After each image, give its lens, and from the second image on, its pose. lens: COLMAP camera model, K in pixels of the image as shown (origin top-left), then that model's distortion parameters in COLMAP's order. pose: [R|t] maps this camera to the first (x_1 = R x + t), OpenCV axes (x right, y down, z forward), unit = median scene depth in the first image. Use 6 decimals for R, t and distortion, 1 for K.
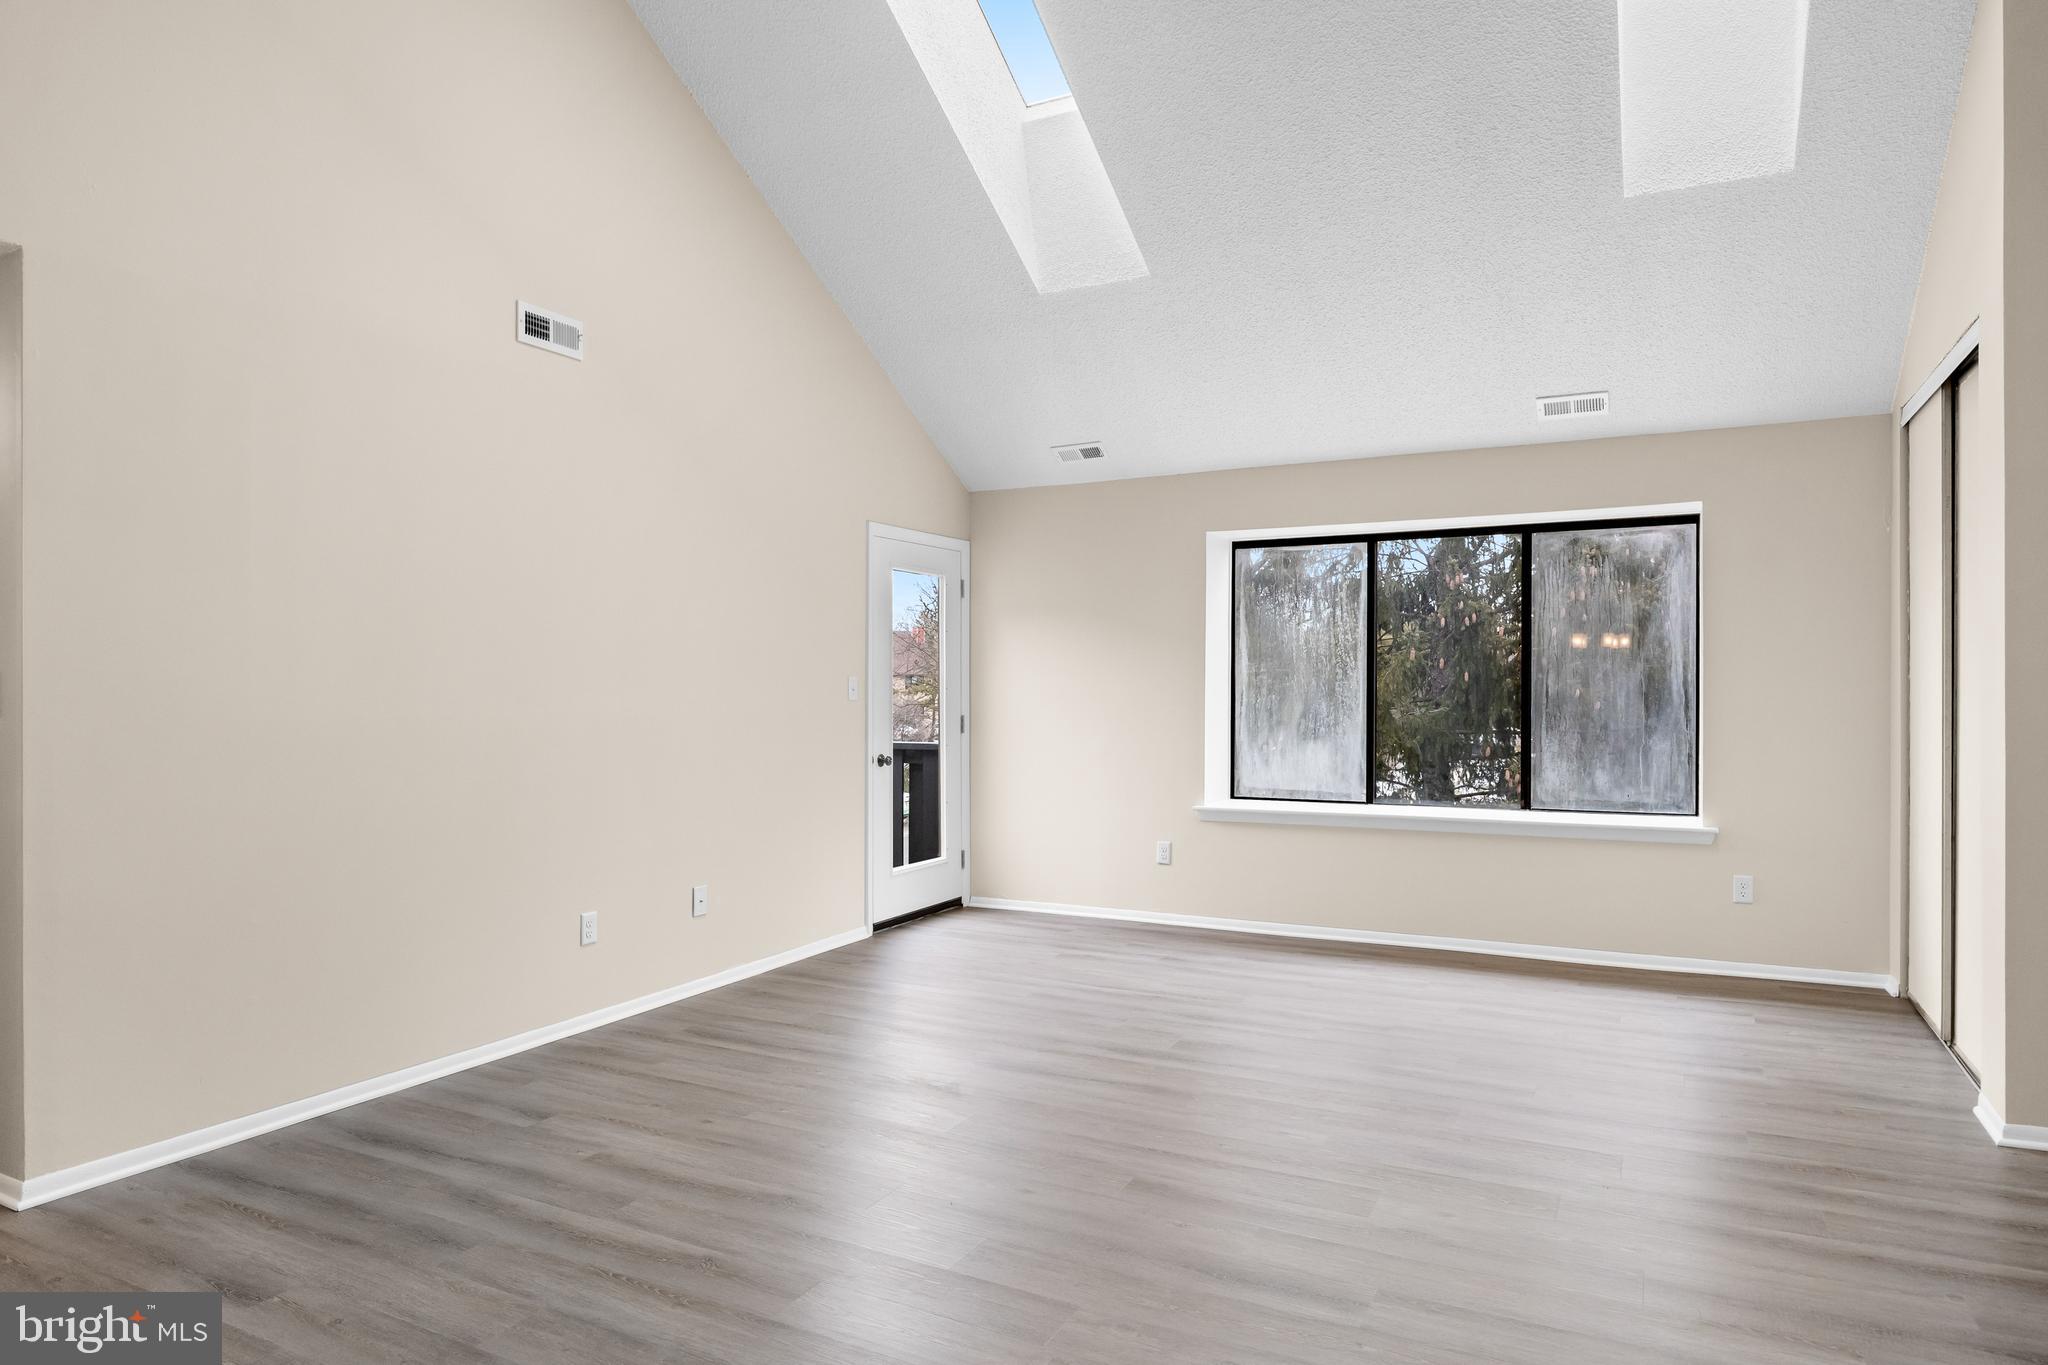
lens RADIAL K [[1226.4, 0, 1024.0], [0, 1226.4, 682.5], [0, 0, 1]] dist [-0.005445, 0.001416]
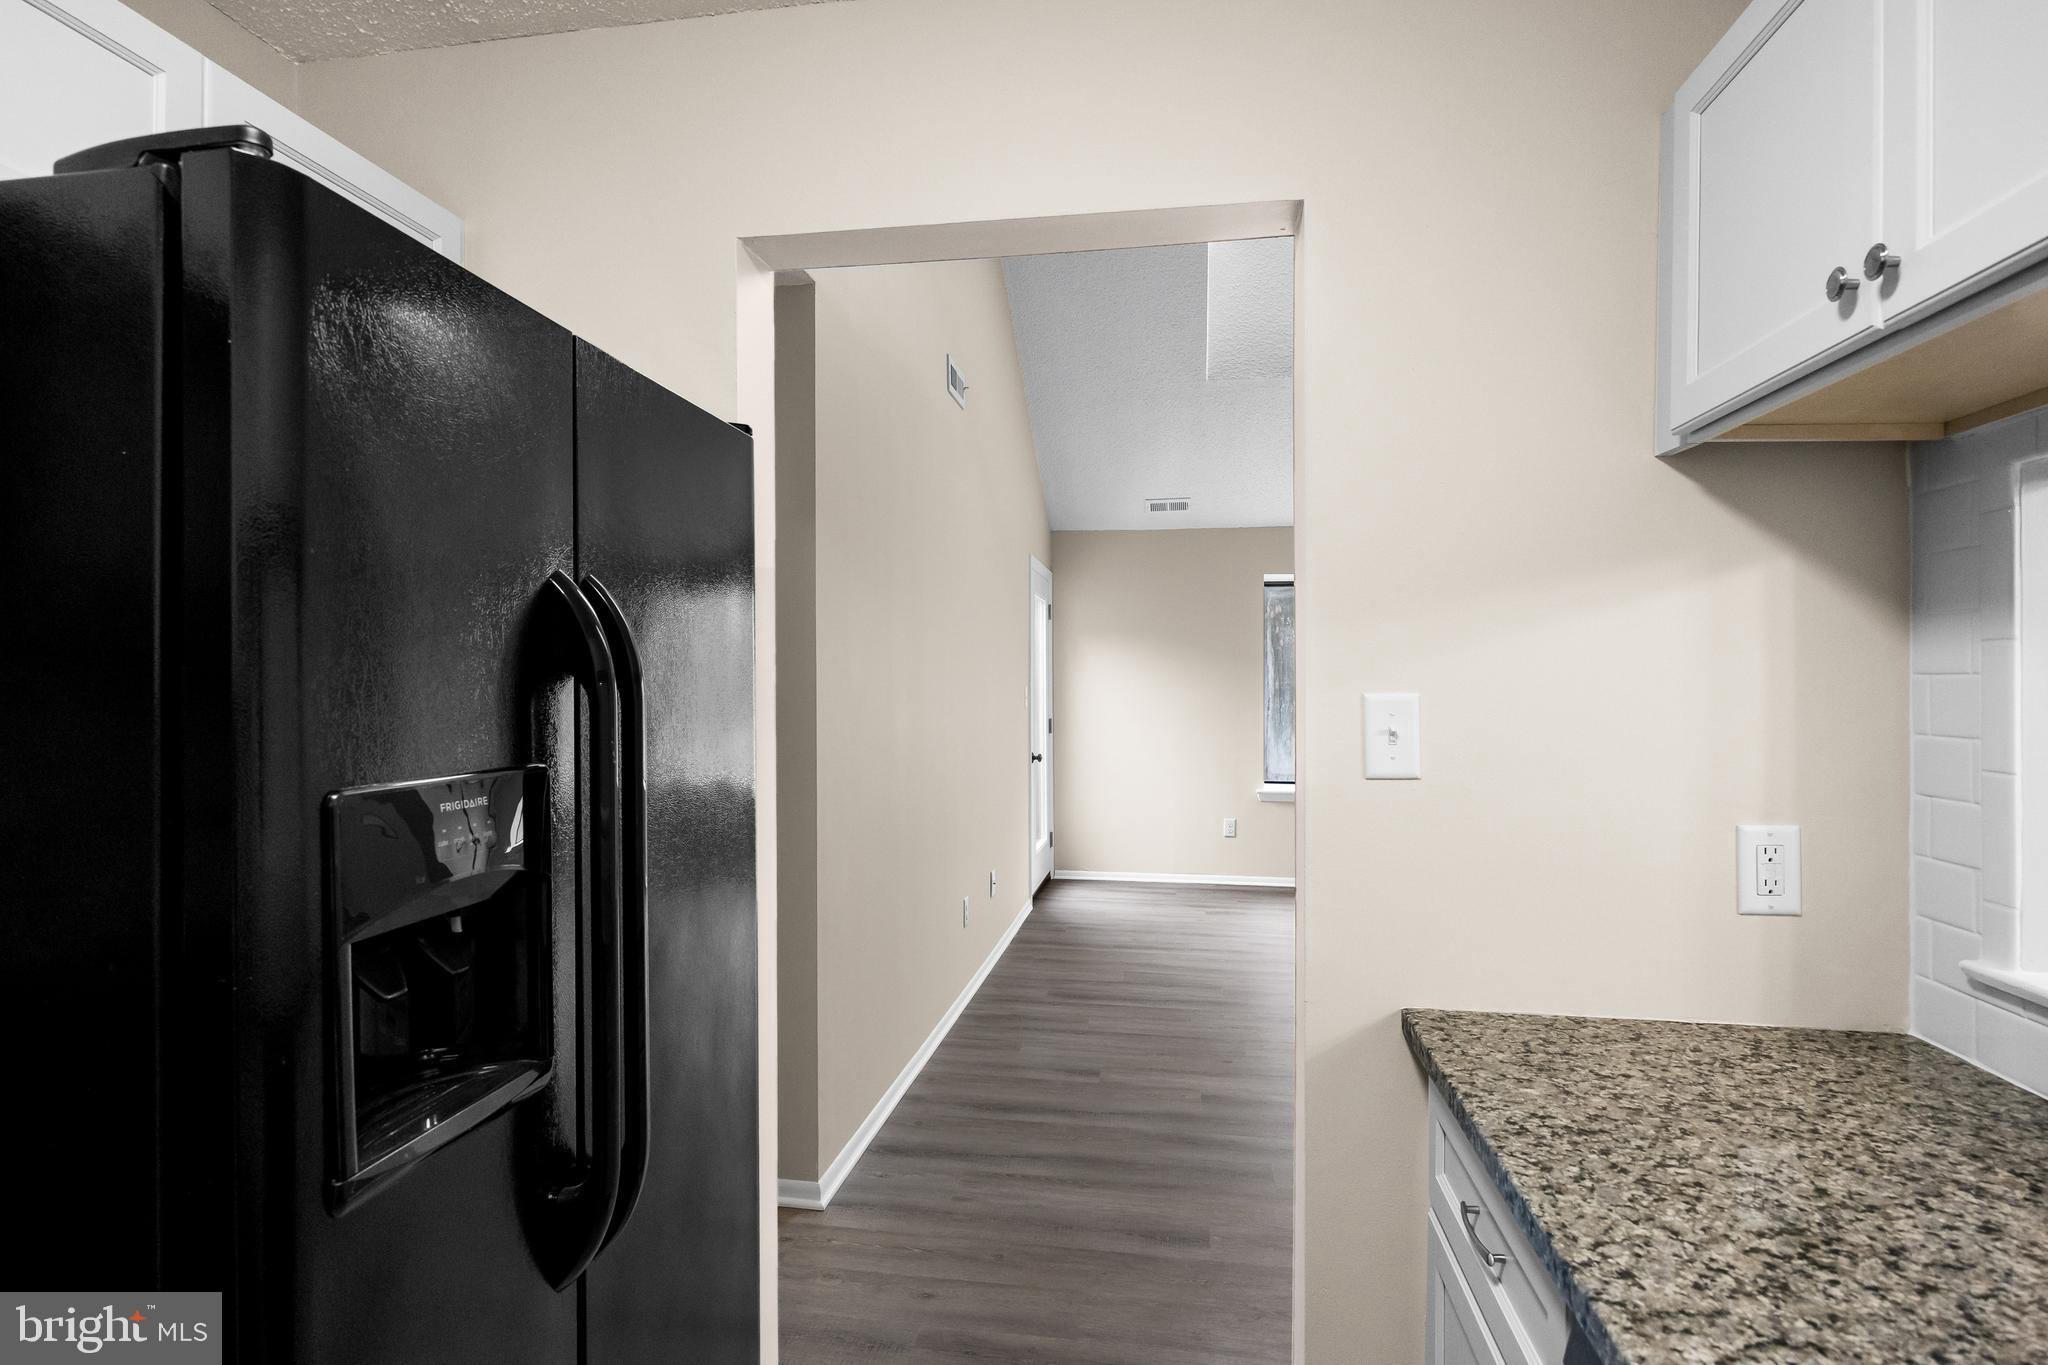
lens RADIAL K [[1047.8, 0, 1024.0], [0, 1047.8, 682.5], [0, 0, 1]] dist [0.000151, -0.000060]
pose [[0.950159, 0.004636, 0.311731, -0.473040], [-0.004562, 0.999989, -0.000969, -0.008044], [-0.311732, -0.000501, 0.950170, 0.050069]]
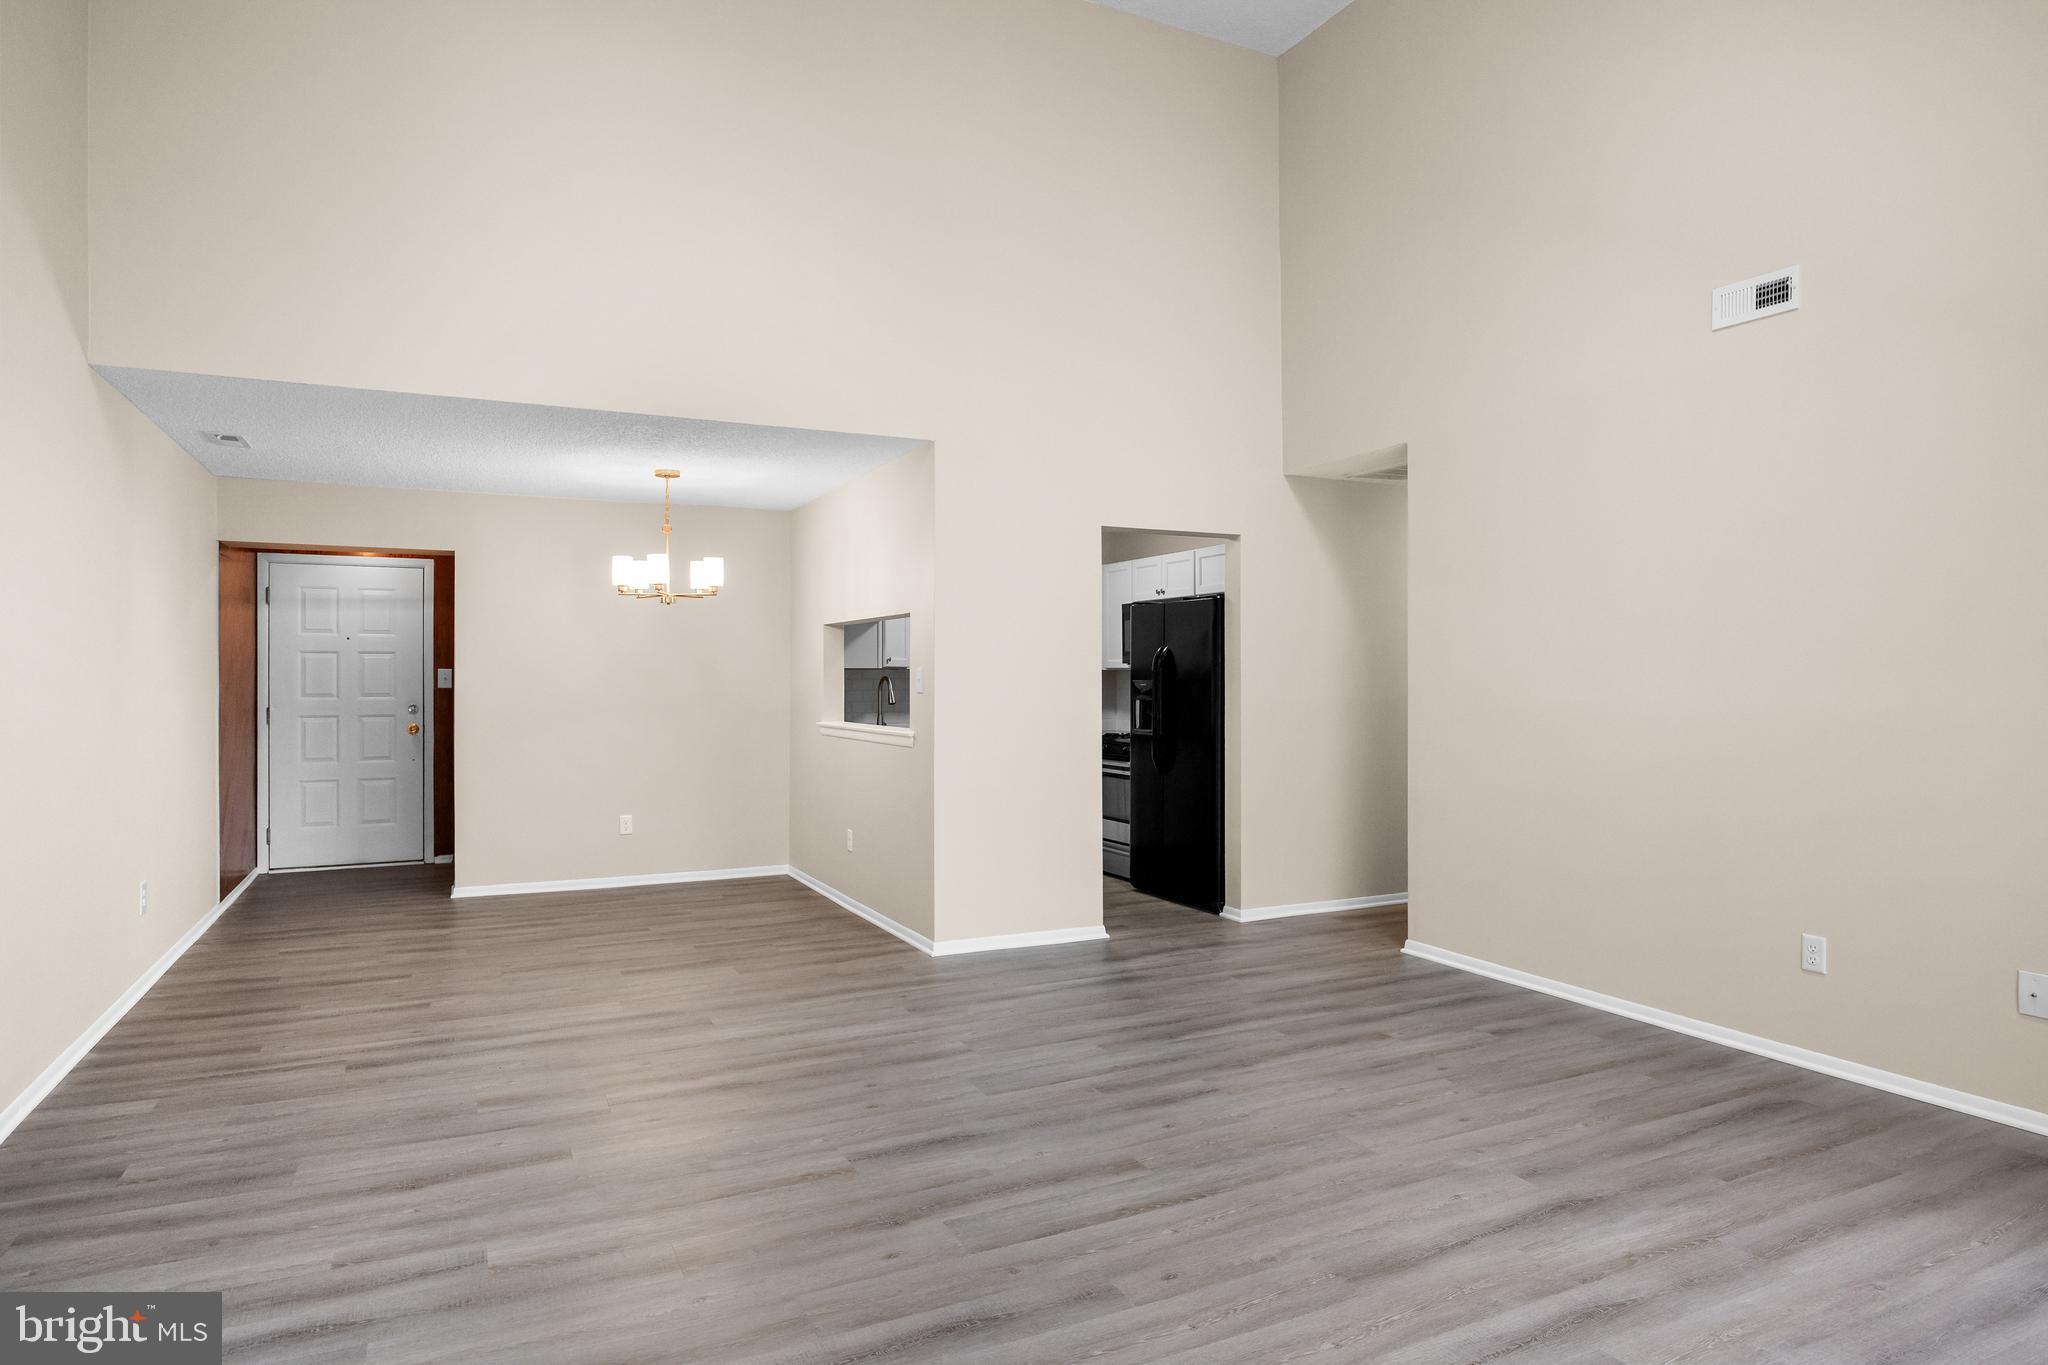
lens RADIAL K [[1181.7, 0, 1020.9], [0, 1181.7, 673.4], [0, 0, 1]] dist [-0.010697, 0.001358]
pose [[-0.596894, 0.002300, -0.802317, 0.505227], [0.005632, 0.999983, -0.001324, -0.000454], [0.802301, -0.005309, -0.596897, 0.815963]]
